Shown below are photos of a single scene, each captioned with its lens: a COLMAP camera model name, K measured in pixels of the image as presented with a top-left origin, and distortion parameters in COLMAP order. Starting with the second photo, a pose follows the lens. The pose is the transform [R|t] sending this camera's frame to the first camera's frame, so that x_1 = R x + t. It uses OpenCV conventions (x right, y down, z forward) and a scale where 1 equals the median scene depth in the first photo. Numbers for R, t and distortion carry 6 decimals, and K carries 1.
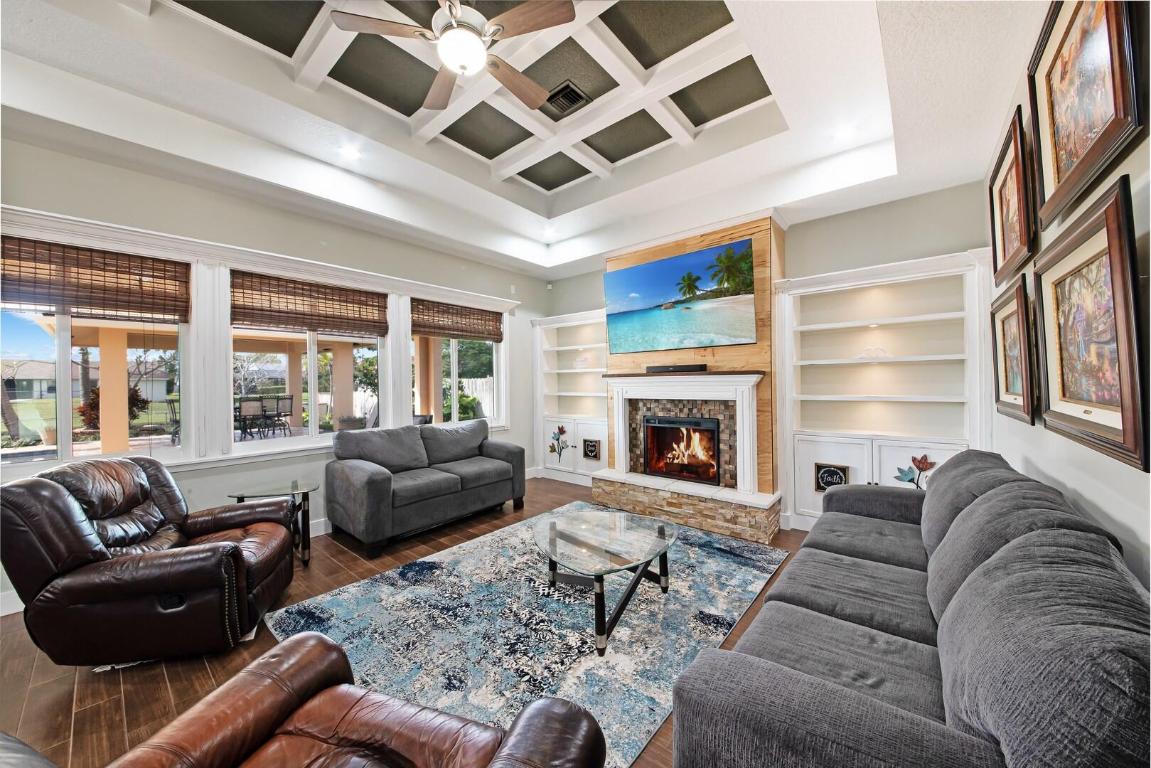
lens RADIAL K [[413.3, 0, 579.0], [0, 413.3, 382.6], [0, 0, 1]] dist [0.004900, -0.002426]
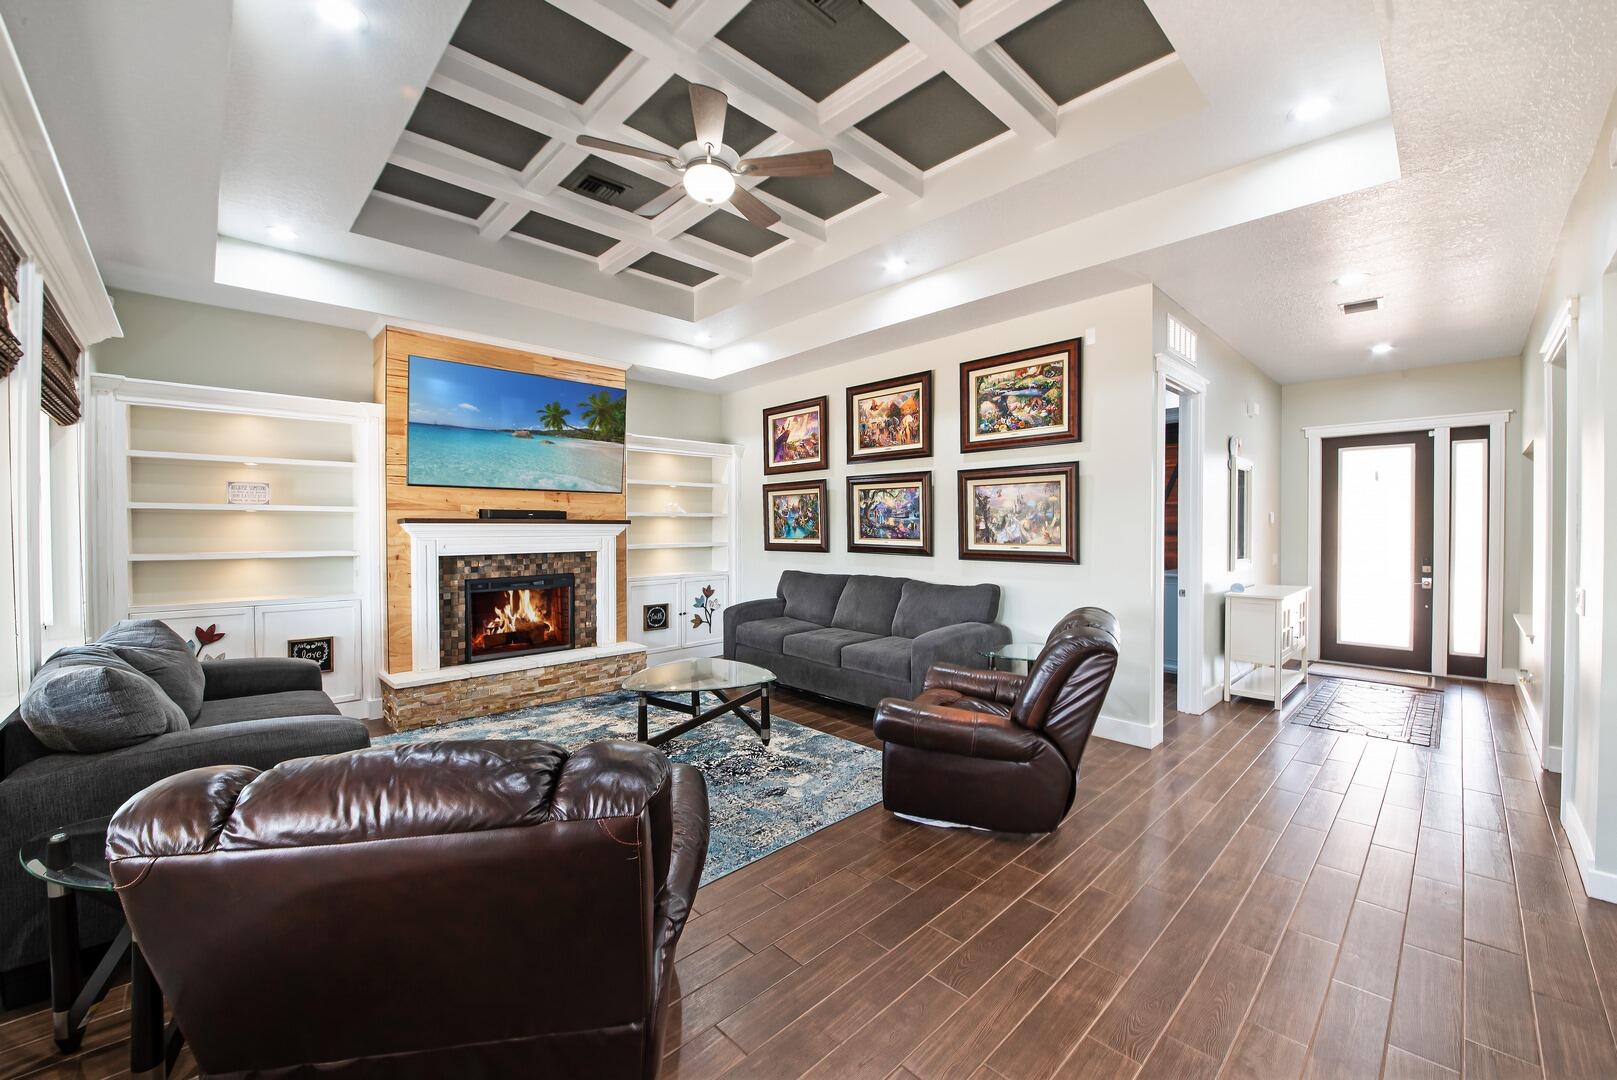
lens RADIAL K [[612.6, 0, 854.9], [0, 612.6, 529.9], [0, 0, 1]] dist [-0.018664, -0.001129]
pose [[0.044444, 0.010883, 0.998953, -0.953984], [0.003486, 0.999933, -0.011049, 0.011162], [-0.999006, 0.003973, 0.044403, 0.340791]]
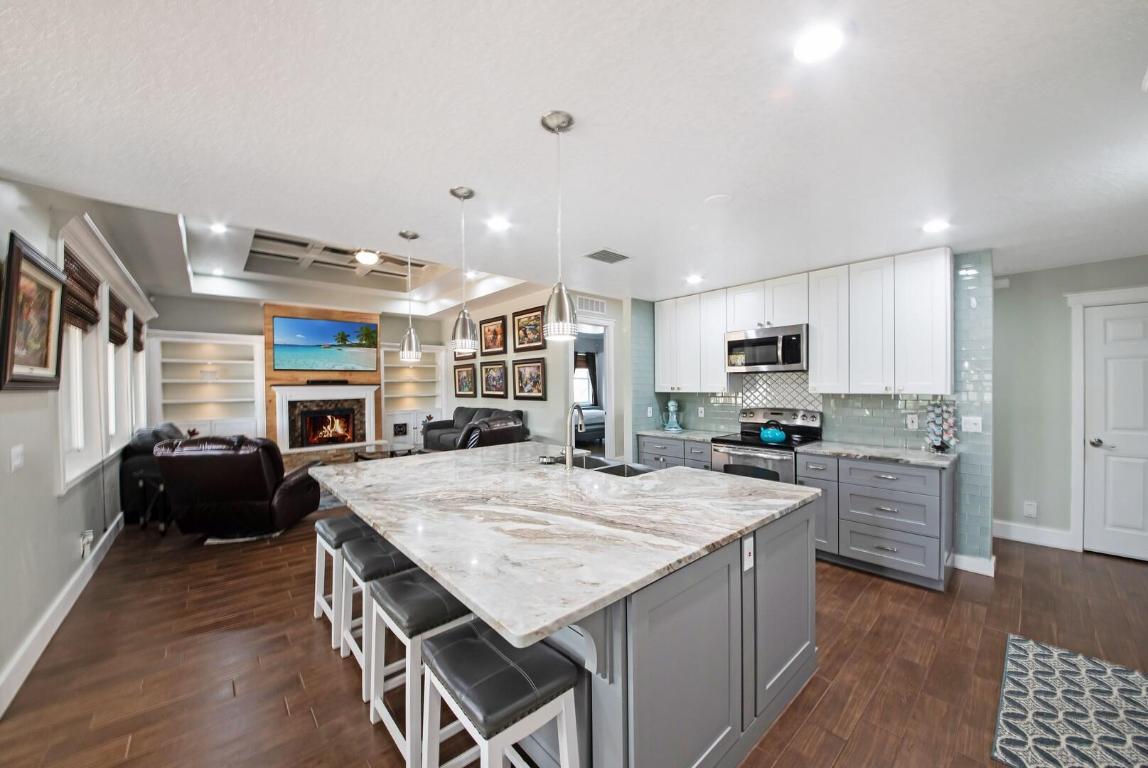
lens RADIAL K [[412.2, 0, 594.1], [0, 412.2, 385.5], [0, 0, 1]] dist [0.004900, -0.002426]
pose [[0.128013, 0.011064, 0.991711, -1.487081], [0.014665, 0.999807, -0.013047, 0.021401], [-0.991664, 0.016214, 0.127826, -0.399187]]
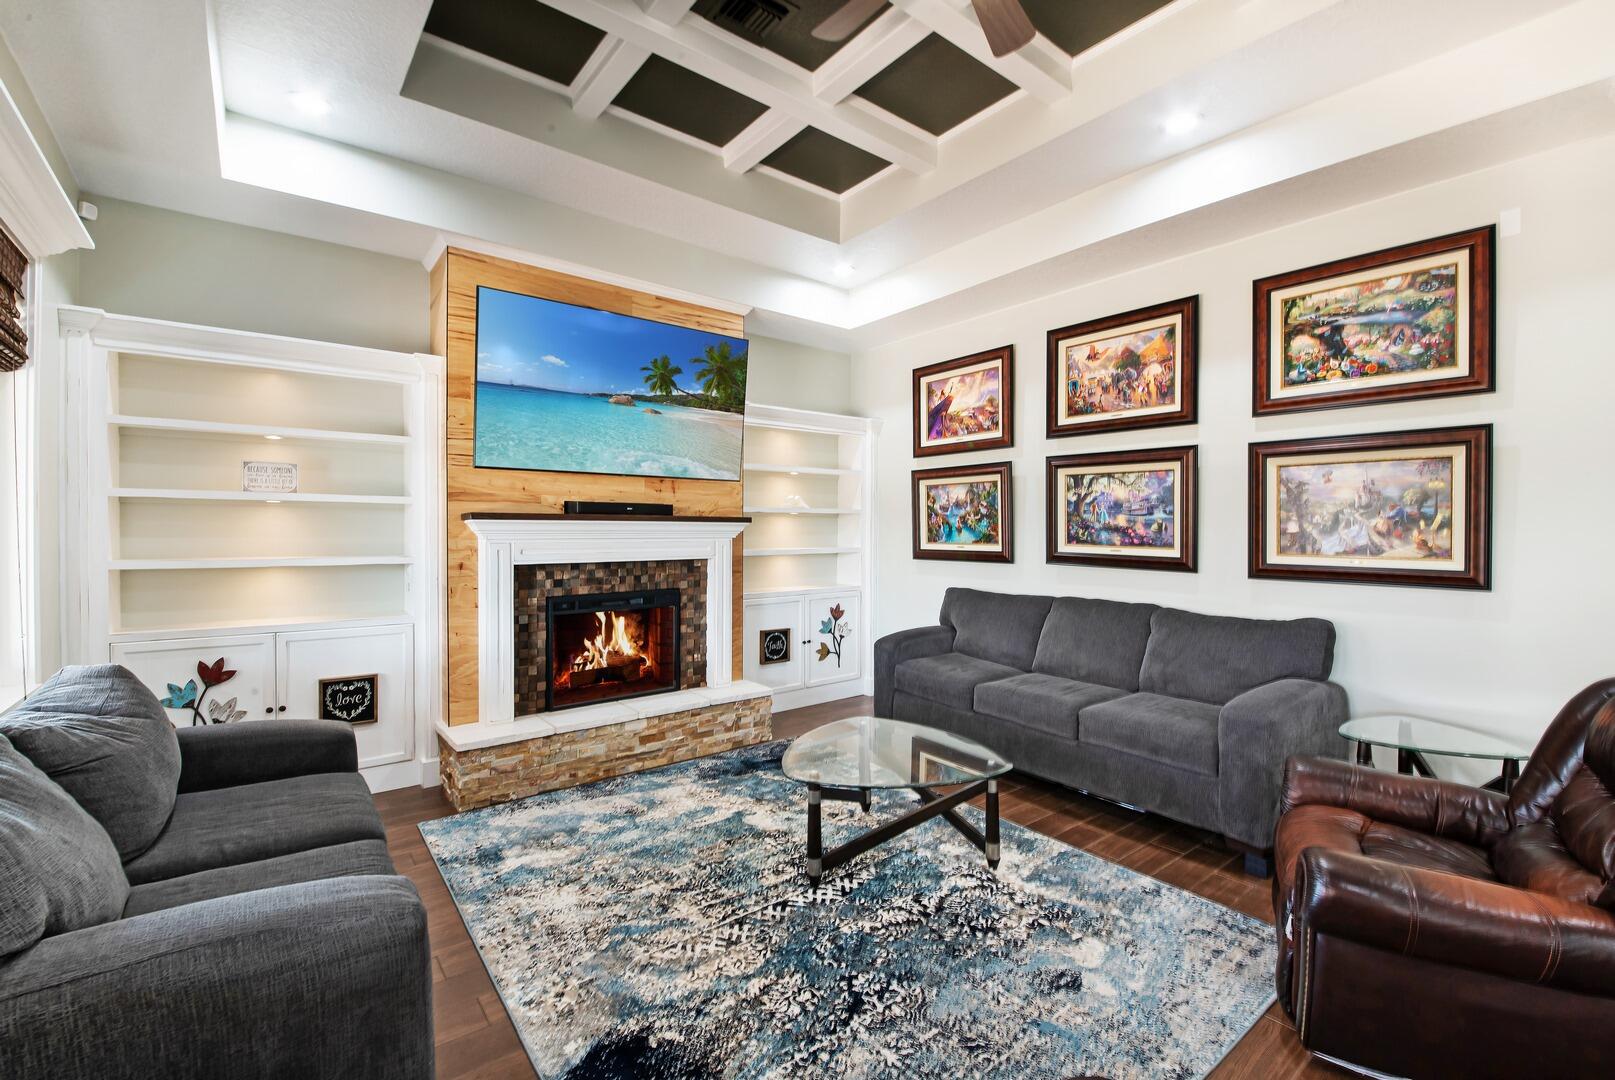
lens RADIAL K [[681.7, 0, 838.5], [0, 681.7, 532.1], [0, 0, 1]] dist [-0.011565, -0.002367]
pose [[0.174281, 0.009234, 0.984653, -0.696257], [-0.004036, 0.999954, -0.008663, 0.006199], [-0.984688, -0.002464, 0.174310, 0.565195]]
